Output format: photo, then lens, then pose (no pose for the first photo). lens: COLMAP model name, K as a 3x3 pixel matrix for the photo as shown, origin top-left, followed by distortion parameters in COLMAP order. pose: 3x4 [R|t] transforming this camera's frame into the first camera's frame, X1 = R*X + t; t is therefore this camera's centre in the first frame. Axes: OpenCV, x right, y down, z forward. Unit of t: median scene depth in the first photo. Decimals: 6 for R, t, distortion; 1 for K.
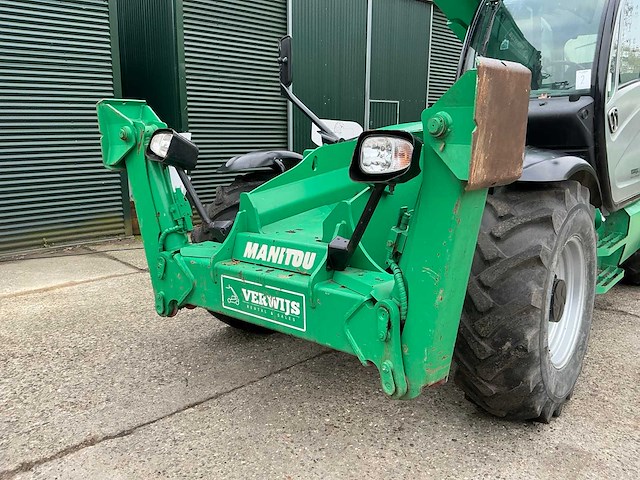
lens RADIAL K [[529.0, 0, 319.2], [0, 529.0, 240.8], [0, 0, 1]] dist [0.110240, -0.210714]
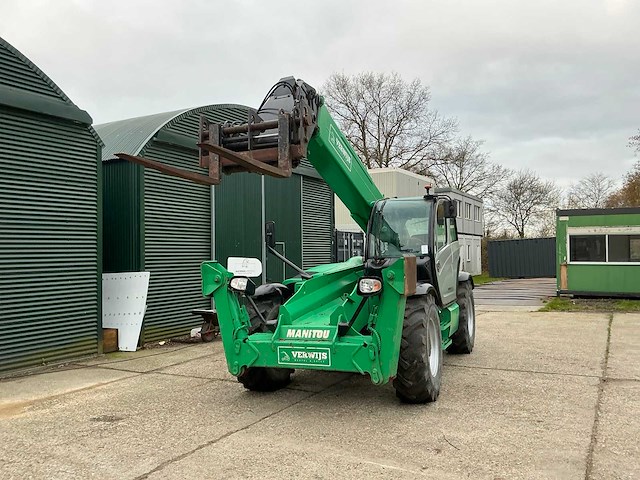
lens RADIAL K [[529.0, 0, 317.6], [0, 529.0, 239.4], [0, 0, 1]] dist [0.110240, -0.210714]
pose [[0.954767, -0.008114, 0.297246, -0.652859], [0.077525, 0.971849, -0.222486, 0.132234], [-0.287073, 0.235466, 0.928518, -1.037211]]
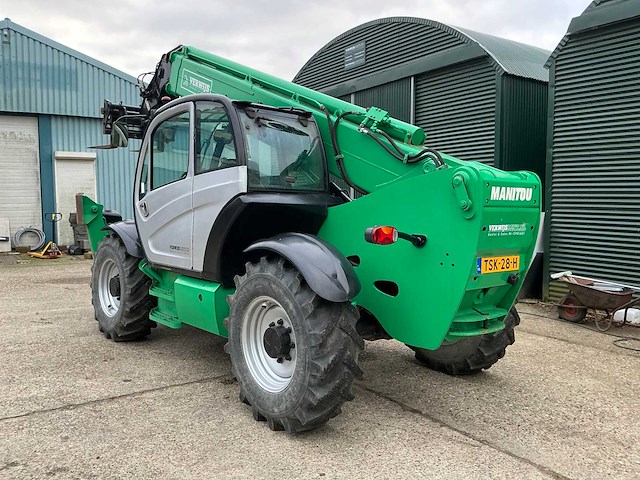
lens RADIAL K [[529.0, 0, 320.6], [0, 529.0, 239.9], [0, 0, 1]] dist [0.110240, -0.210714]
pose [[-0.148481, 0.076930, -0.985918, 2.445637], [-0.203472, 0.973262, 0.106586, -0.482478], [0.967756, 0.216433, -0.128858, 2.027891]]
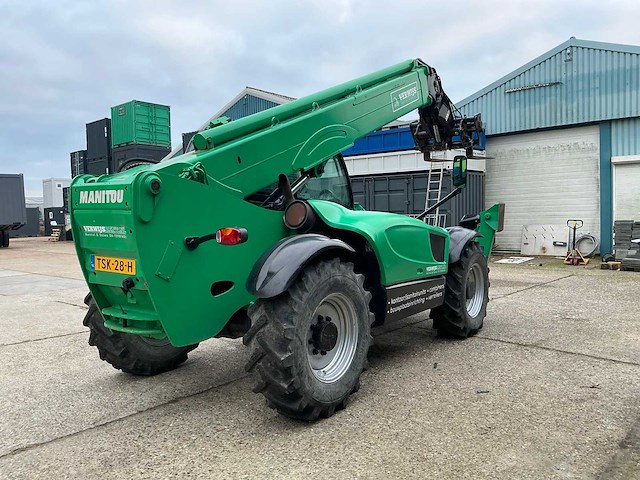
lens RADIAL K [[529.0, 0, 321.0], [0, 529.0, 240.7], [0, 0, 1]] dist [0.110240, -0.210714]
pose [[-0.995025, 0.021987, -0.097171, 0.705261], [-0.003373, 0.967350, 0.253420, -0.777727], [0.099571, 0.252487, -0.962464, 3.632365]]
